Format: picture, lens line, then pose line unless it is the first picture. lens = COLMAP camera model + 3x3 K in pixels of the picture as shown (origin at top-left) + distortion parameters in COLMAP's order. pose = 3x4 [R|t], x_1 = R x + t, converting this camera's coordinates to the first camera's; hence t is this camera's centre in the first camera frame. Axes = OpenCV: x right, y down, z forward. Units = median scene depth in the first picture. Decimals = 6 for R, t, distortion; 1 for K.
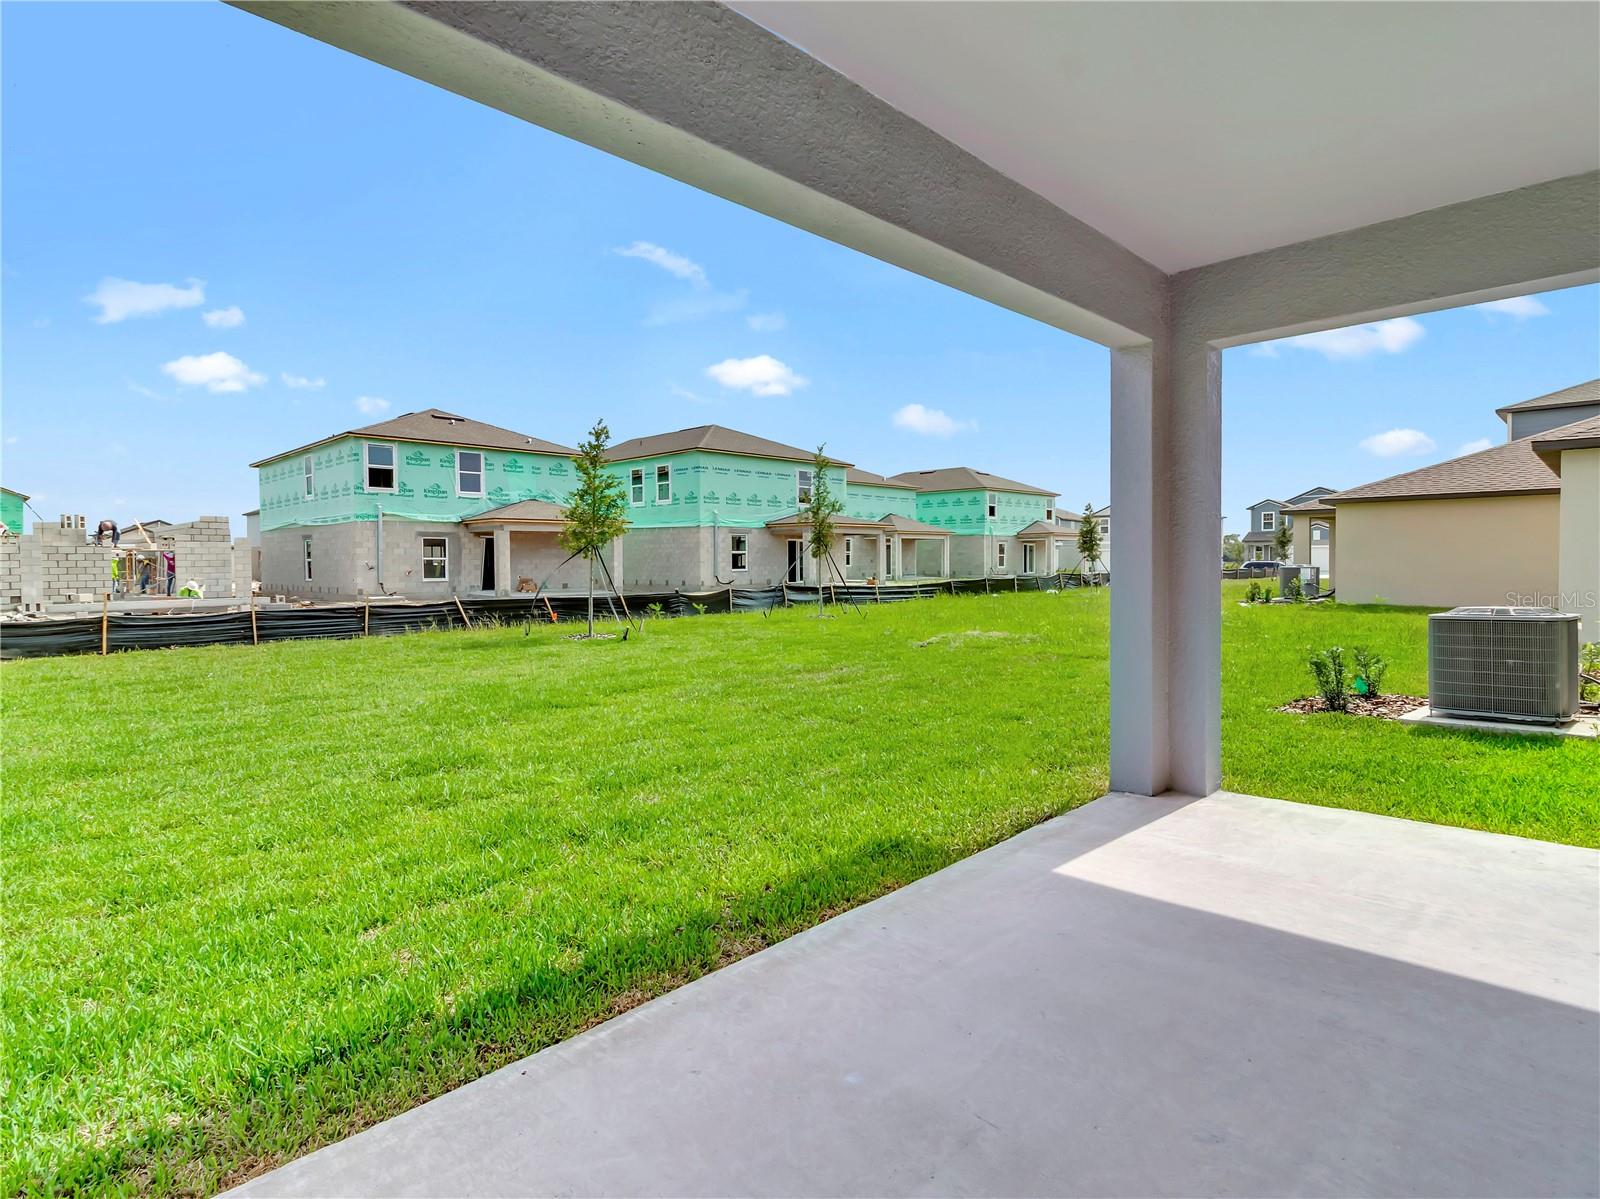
lens RADIAL K [[861.1, 0, 805.8], [0, 861.1, 597.1], [0, 0, 1]] dist [-0.001674, 0.000295]
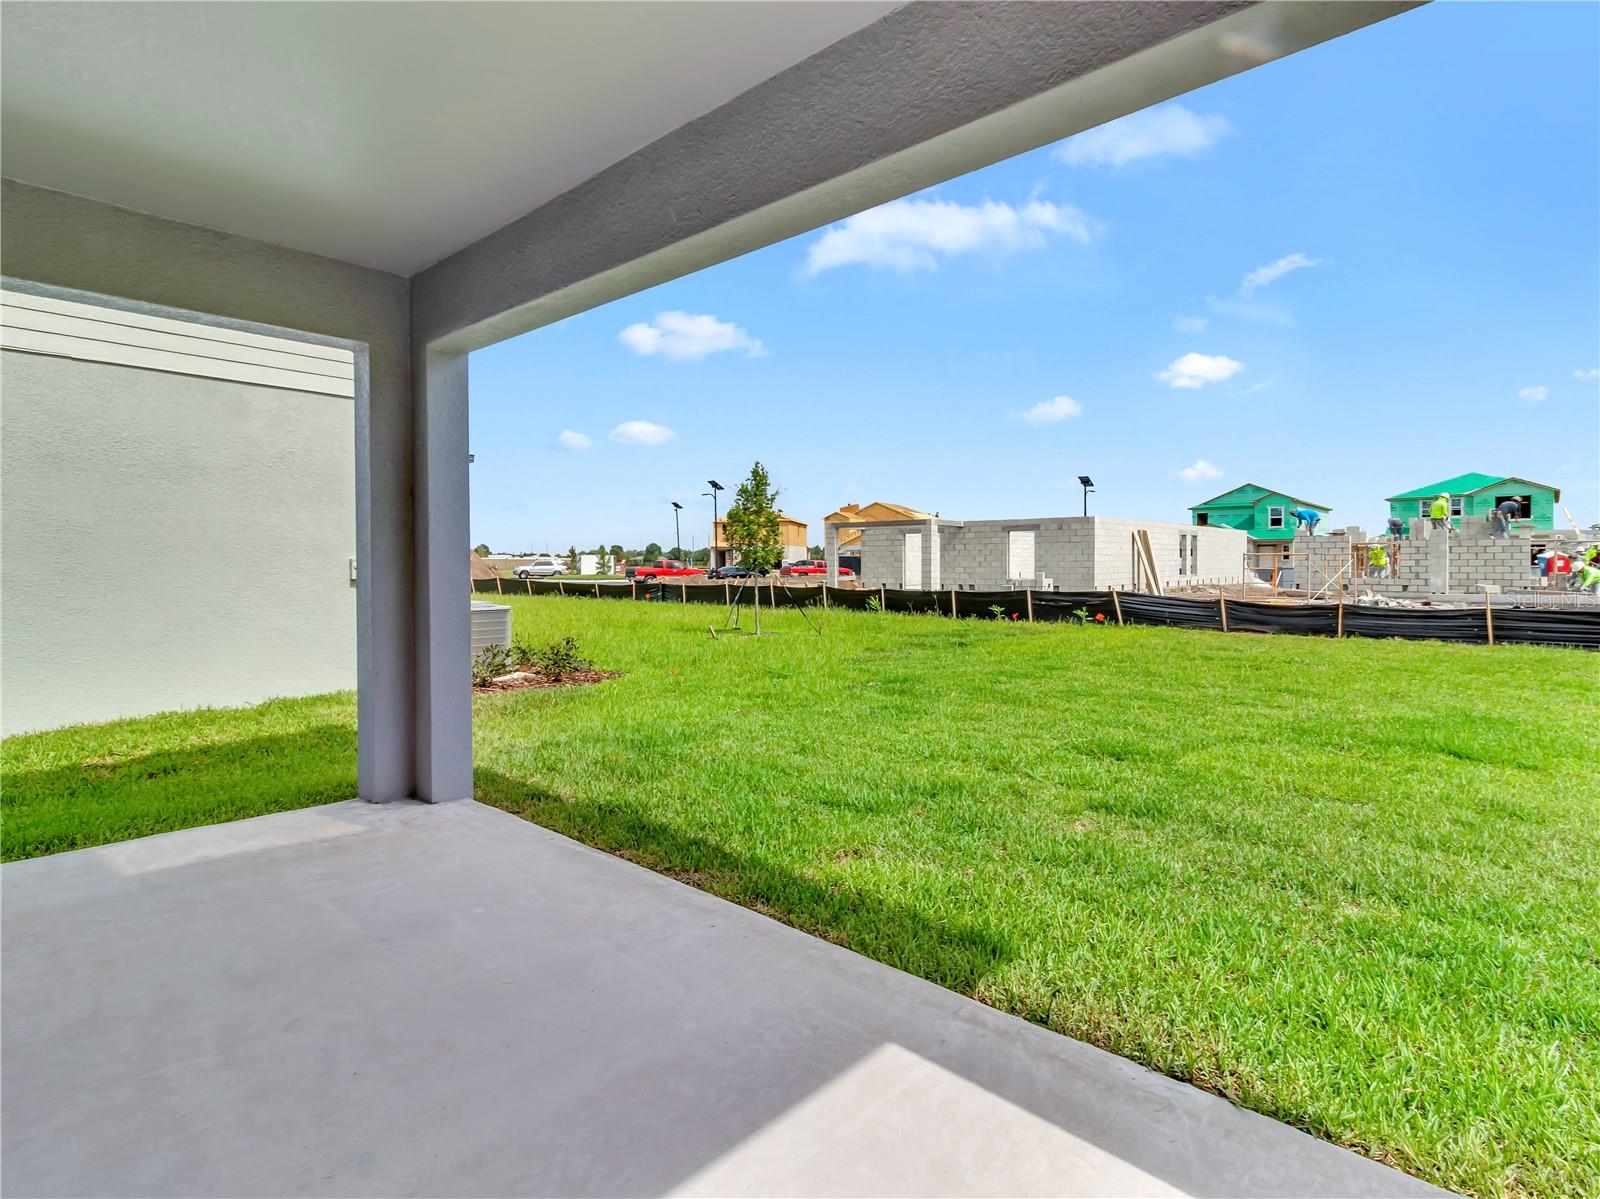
lens RADIAL K [[861.1, 0, 805.8], [0, 861.1, 597.1], [0, 0, 1]] dist [-0.001674, 0.000295]
pose [[0.019014, 0.048460, -0.998644, 0.283578], [-0.037501, 0.998156, 0.047722, -0.013725], [0.999116, 0.036543, 0.020796, 0.282315]]
